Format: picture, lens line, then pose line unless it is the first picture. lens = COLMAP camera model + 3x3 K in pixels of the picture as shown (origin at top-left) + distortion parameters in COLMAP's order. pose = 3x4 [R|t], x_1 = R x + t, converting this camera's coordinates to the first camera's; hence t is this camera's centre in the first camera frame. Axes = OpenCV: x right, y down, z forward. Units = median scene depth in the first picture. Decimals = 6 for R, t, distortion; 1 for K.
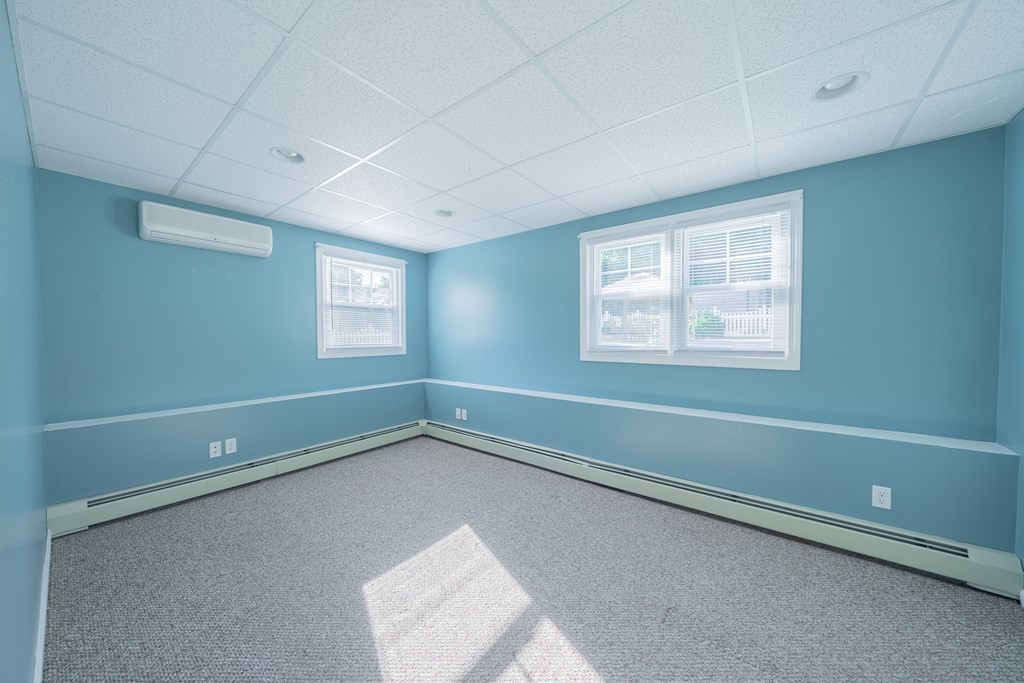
lens RADIAL K [[350.1, 0, 509.7], [0, 350.1, 343.9], [0, 0, 1]] dist [-0.001249, -0.000114]
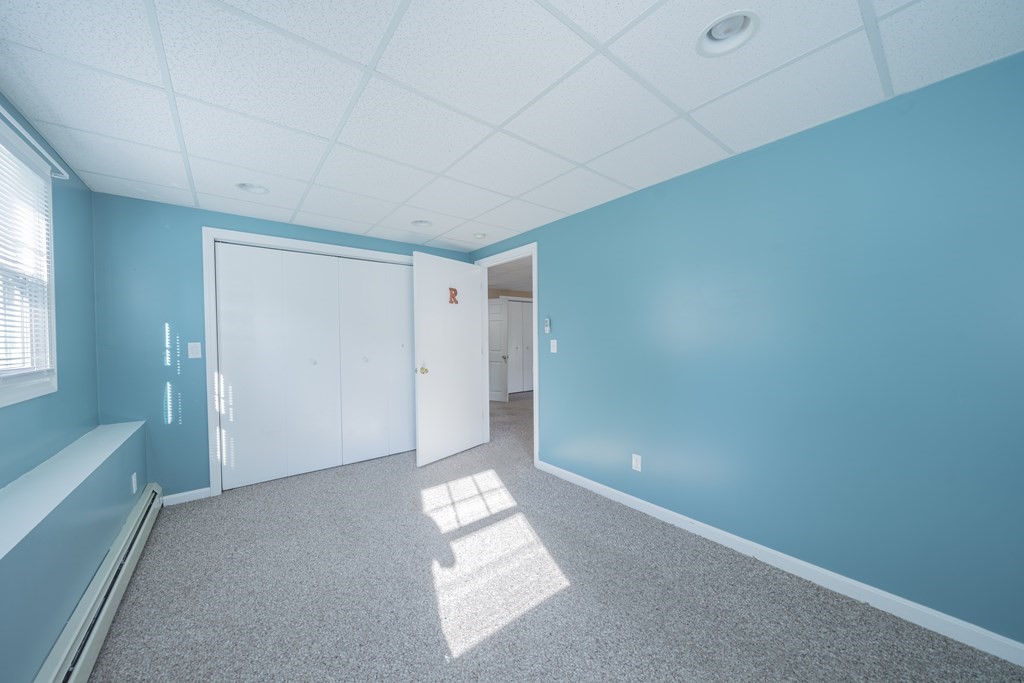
lens RADIAL K [[350.1, 0, 509.7], [0, 350.1, 343.9], [0, 0, 1]] dist [-0.001249, -0.000114]
pose [[-0.972694, 0.007095, 0.231981, -0.504127], [0.018245, 0.998777, 0.045956, -0.069232], [-0.231371, 0.048934, -0.971634, 2.059784]]
